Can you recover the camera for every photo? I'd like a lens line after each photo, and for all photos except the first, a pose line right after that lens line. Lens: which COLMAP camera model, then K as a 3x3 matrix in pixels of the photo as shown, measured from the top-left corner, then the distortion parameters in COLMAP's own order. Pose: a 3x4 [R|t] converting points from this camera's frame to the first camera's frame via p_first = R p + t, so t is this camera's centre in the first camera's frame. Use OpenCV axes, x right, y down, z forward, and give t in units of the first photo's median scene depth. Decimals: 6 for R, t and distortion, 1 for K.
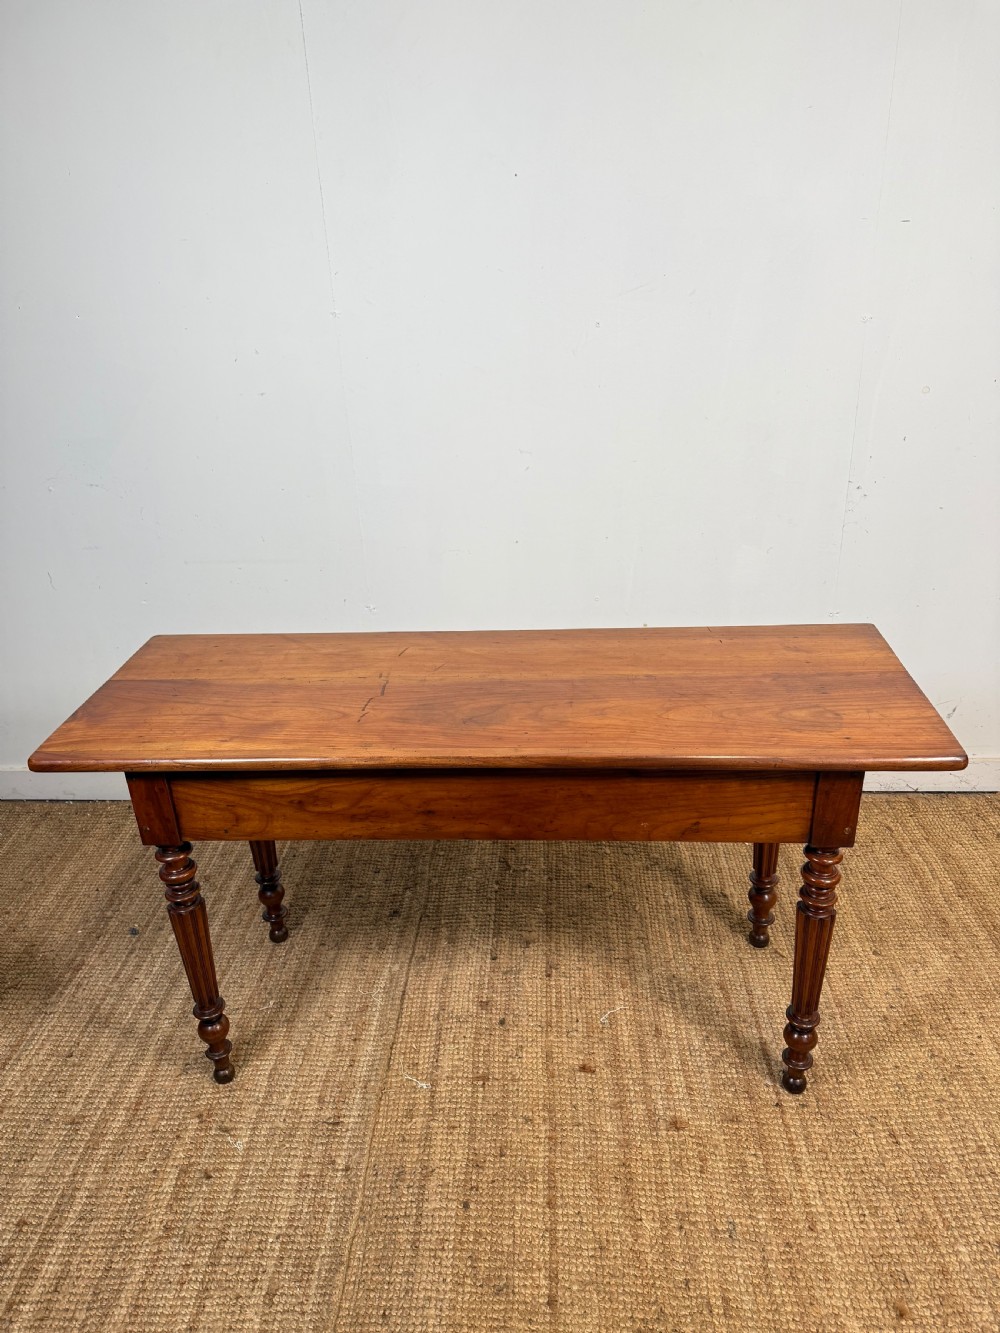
lens RADIAL K [[966.4, 0, 501.5], [0, 966.4, 662.5], [0, 0, 1]] dist [0.005539, -0.019716]
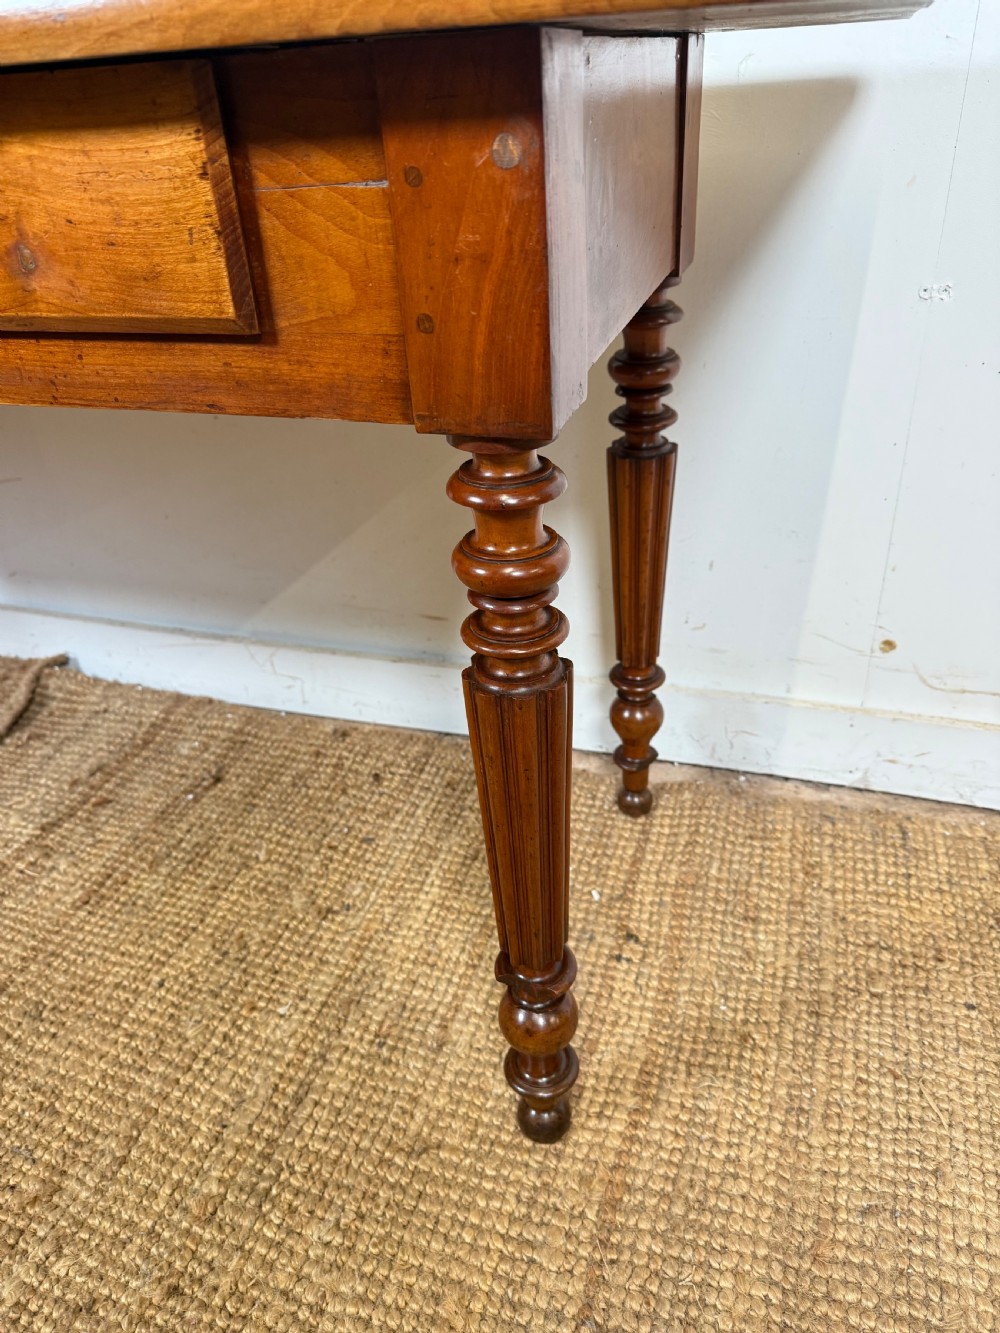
lens RADIAL K [[966.4, 0, 507.2], [0, 966.4, 678.0], [0, 0, 1]] dist [0.005539, -0.019716]
pose [[0.961828, 0.135586, -0.237706, 0.409827], [-0.104511, 0.984786, 0.138832, 0.068996], [0.252913, -0.108690, 0.961364, 0.854635]]
